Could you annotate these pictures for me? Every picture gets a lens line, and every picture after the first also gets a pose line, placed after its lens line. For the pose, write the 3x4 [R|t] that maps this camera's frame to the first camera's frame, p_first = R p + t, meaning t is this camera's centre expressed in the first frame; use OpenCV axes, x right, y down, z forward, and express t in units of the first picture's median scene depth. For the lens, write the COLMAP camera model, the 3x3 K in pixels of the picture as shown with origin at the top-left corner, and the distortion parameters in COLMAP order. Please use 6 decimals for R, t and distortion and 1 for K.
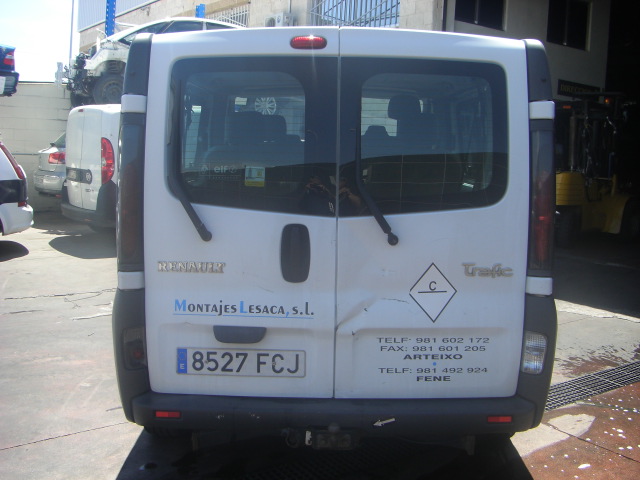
lens RADIAL K [[723.8, 0, 318.5], [0, 723.8, 236.9], [0, 0, 1]] dist [-0.142193, 0.000000]
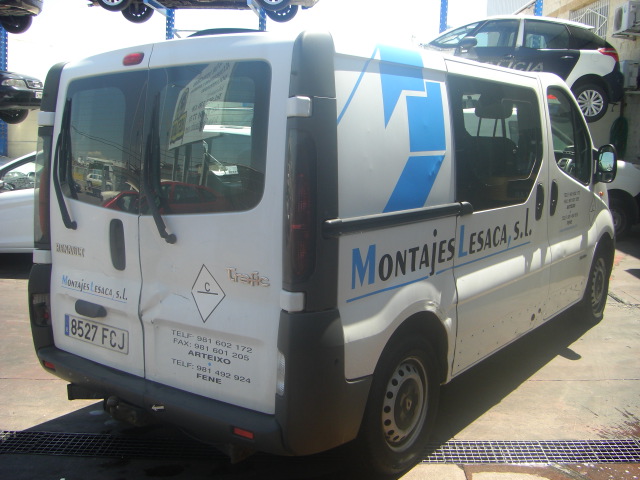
lens RADIAL K [[723.8, 0, 319.3], [0, 723.8, 236.9], [0, 0, 1]] dist [-0.142193, 0.000000]
pose [[0.799907, 0.068181, -0.596238, 0.878927], [-0.066696, 0.997470, 0.024584, -0.037724], [0.596406, 0.020101, 0.802431, 0.275562]]
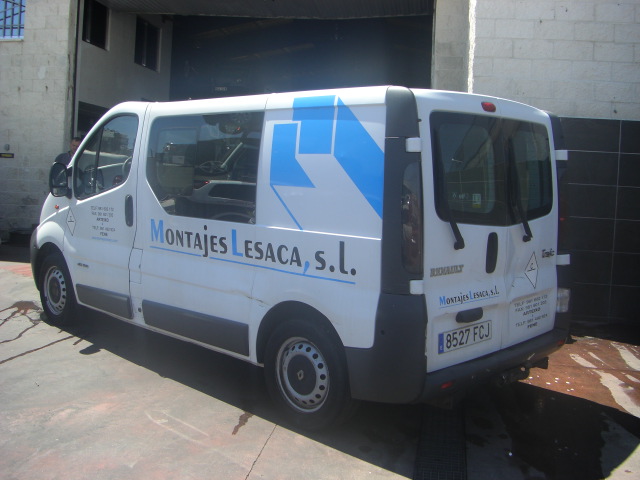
lens RADIAL K [[723.8, 0, 320.4], [0, 723.8, 239.7], [0, 0, 1]] dist [-0.142193, 0.000000]
pose [[0.688634, -0.073835, 0.721340, -1.272472], [0.078130, 0.996566, 0.027419, -0.068010], [-0.720888, 0.037476, 0.692038, 0.248678]]
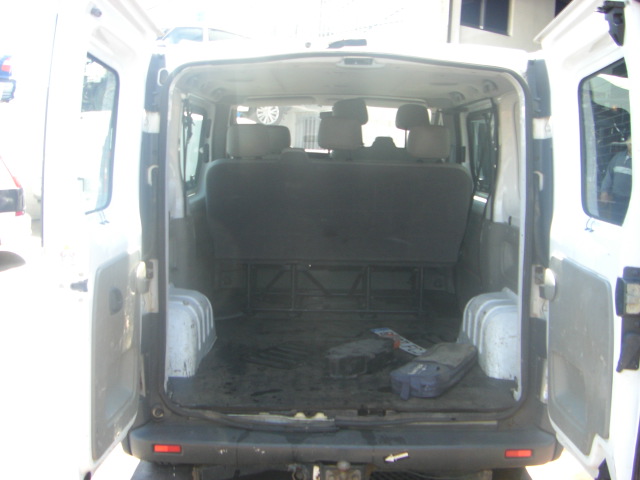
lens RADIAL K [[723.8, 0, 319.8], [0, 723.8, 242.1], [0, 0, 1]] dist [-0.142193, 0.000000]
pose [[1.000000, -0.000175, 0.000148, -0.009607], [0.000174, 0.999997, 0.002230, -0.026047], [-0.000148, -0.002230, 0.999998, 0.060054]]
